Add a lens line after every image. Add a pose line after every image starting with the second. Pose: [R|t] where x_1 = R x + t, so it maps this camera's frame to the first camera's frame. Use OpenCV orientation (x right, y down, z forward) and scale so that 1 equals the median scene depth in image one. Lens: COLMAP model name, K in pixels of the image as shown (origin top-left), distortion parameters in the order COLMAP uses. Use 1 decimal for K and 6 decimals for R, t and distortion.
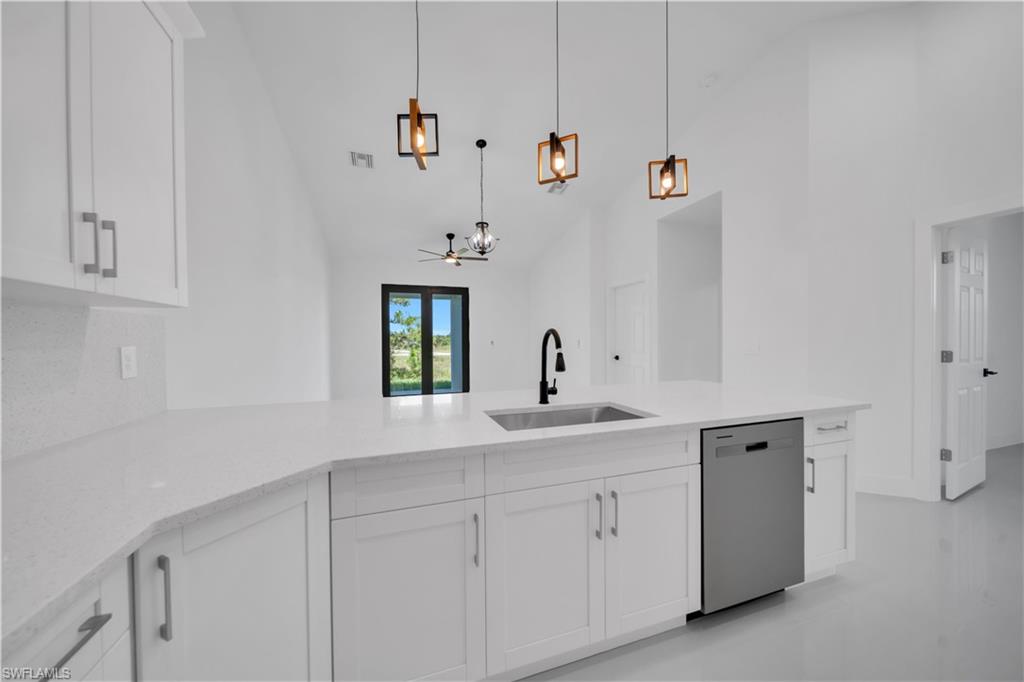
lens RADIAL K [[354.3, 0, 511.0], [0, 354.3, 343.3], [0, 0, 1]] dist [0.000121, -0.000070]
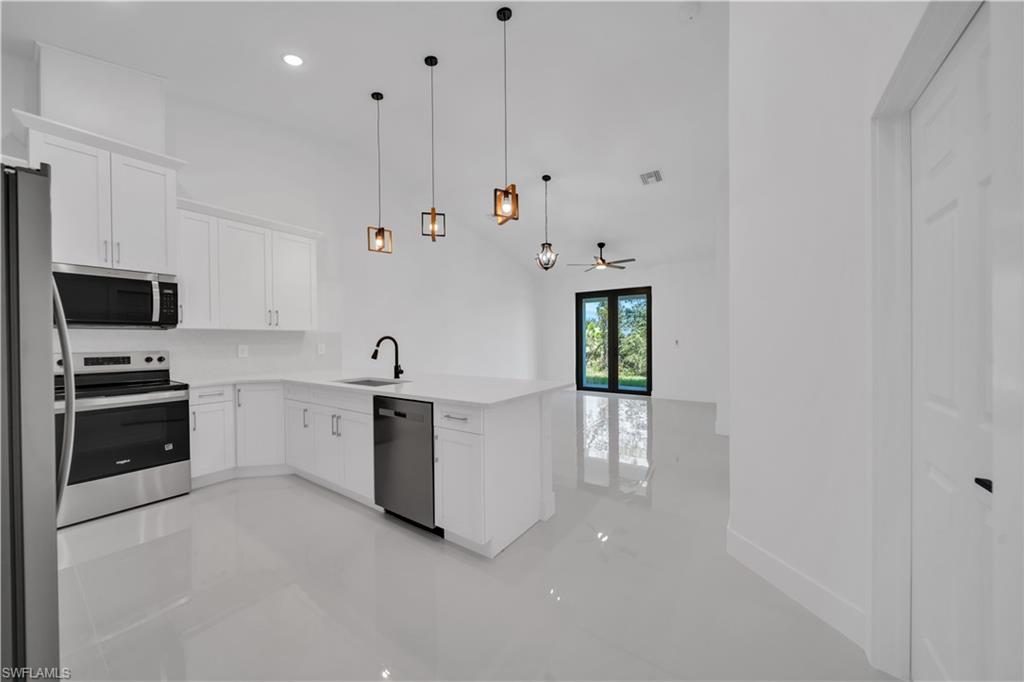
lens RADIAL K [[354.3, 0, 511.0], [0, 354.3, 343.3], [0, 0, 1]] dist [0.000121, -0.000070]
pose [[0.584879, 0.005597, -0.811101, 0.826839], [-0.001640, 0.999982, 0.005717, -0.005732], [0.811119, -0.002014, 0.584878, 0.196717]]
